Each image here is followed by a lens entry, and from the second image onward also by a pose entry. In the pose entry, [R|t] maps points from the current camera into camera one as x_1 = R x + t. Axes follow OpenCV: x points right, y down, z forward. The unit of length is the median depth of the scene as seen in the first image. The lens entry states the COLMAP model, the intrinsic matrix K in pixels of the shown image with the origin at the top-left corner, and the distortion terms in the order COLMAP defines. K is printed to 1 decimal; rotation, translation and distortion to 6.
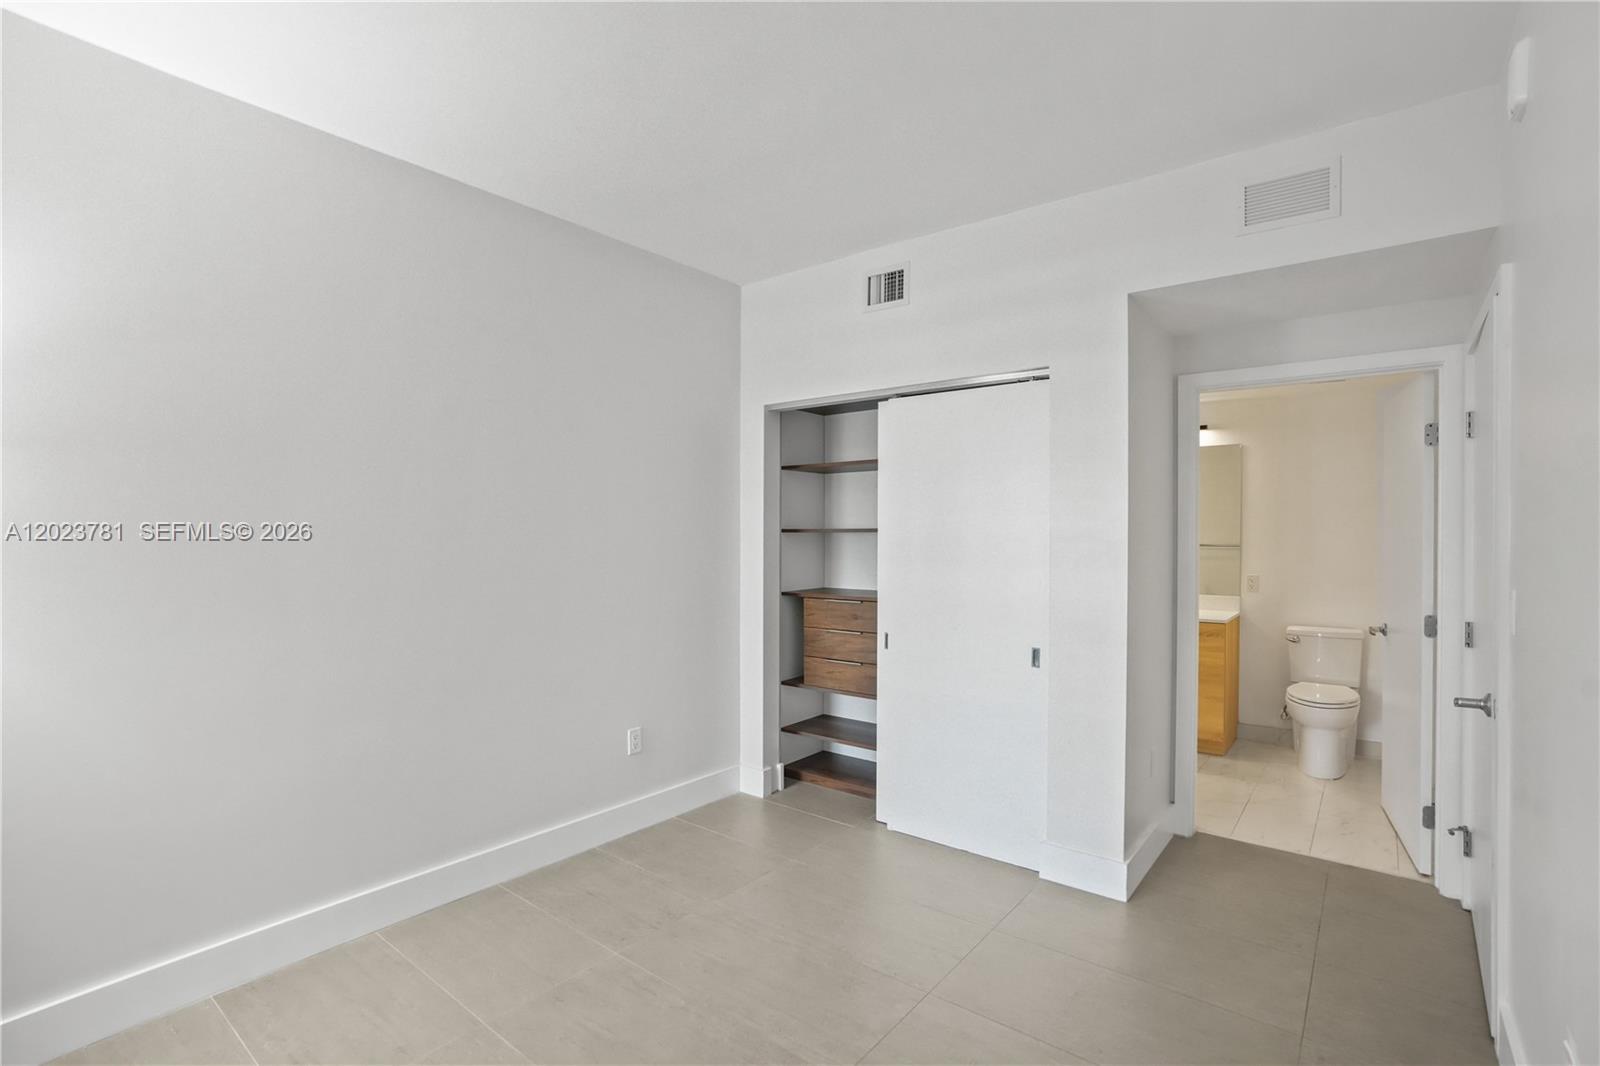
lens RADIAL K [[753.4, 0, 800.0], [0, 753.4, 533.0], [0, 0, 1]] dist [0.001617, 0.025108]
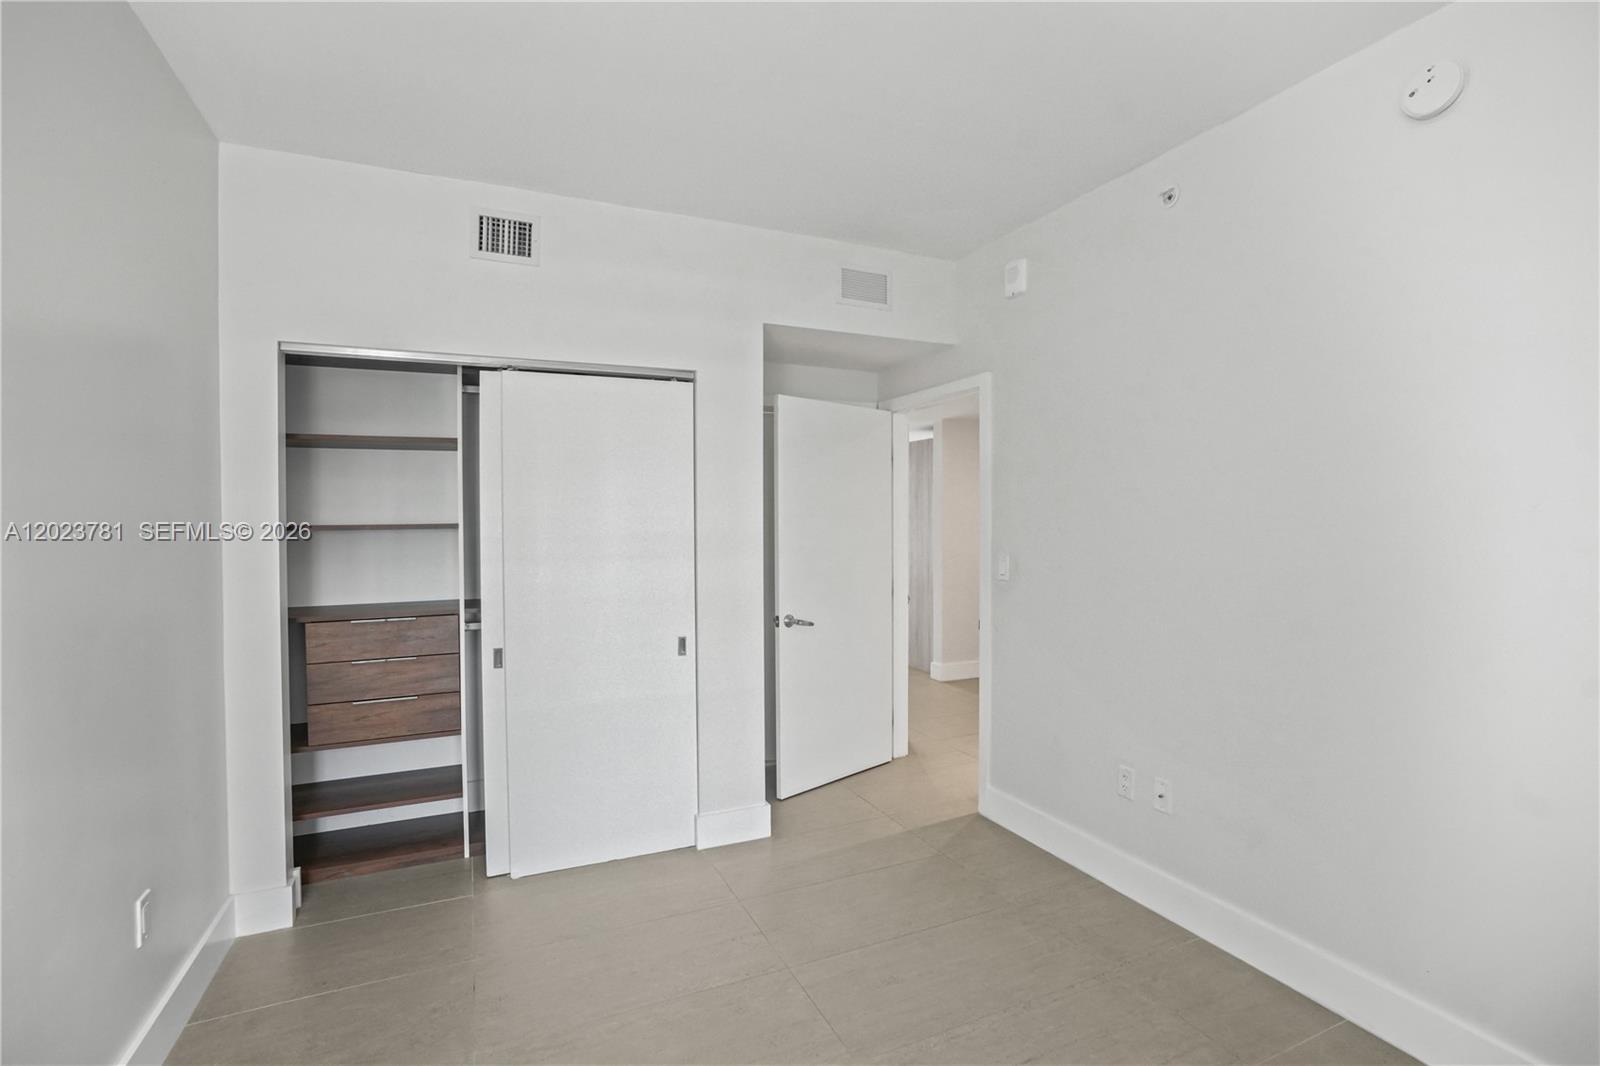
lens RADIAL K [[745.8, 0, 793.5], [0, 745.8, 531.1], [0, 0, 1]] dist [-0.003110, 0.020902]
pose [[0.491285, -0.016131, 0.870849, -0.422494], [0.010090, 0.999867, 0.012829, -0.005213], [-0.870940, 0.002484, 0.491383, 0.291403]]
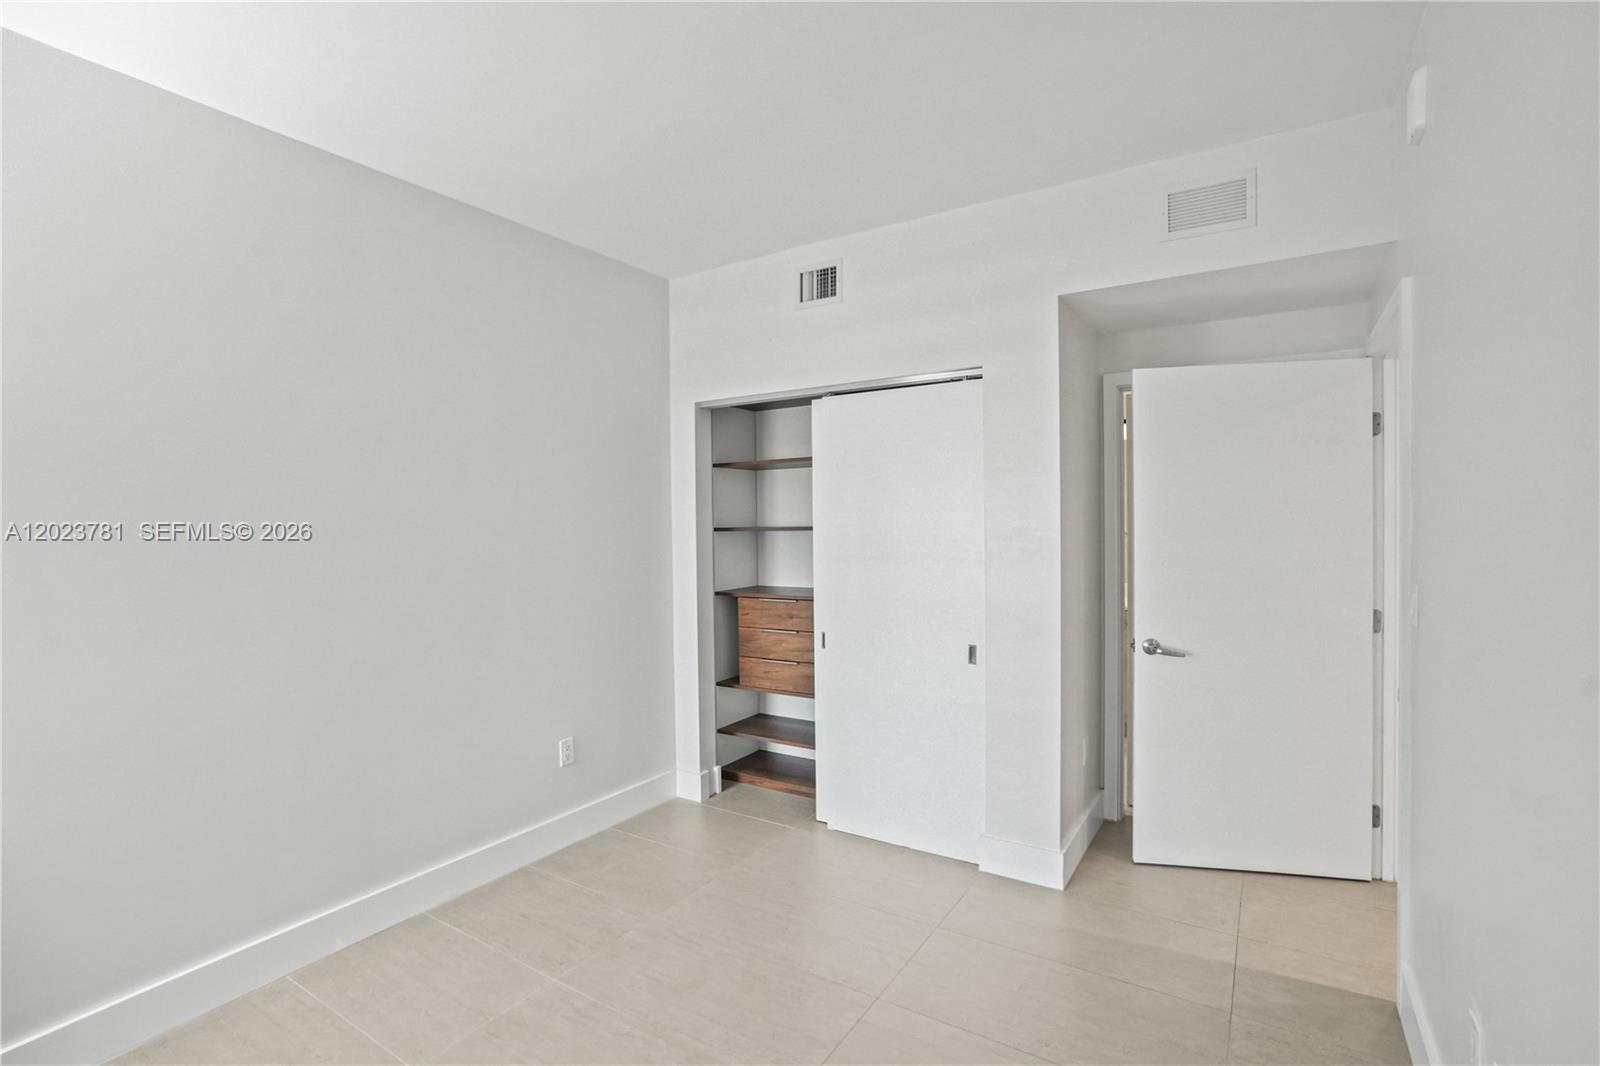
lens RADIAL K [[745.8, 0, 793.5], [0, 745.8, 531.1], [0, 0, 1]] dist [-0.003110, 0.020902]
pose [[0.995468, -0.016205, 0.093710, -0.014461], [0.015161, 0.999815, 0.011843, -0.012747], [-0.093884, -0.010369, 0.995529, 0.023232]]
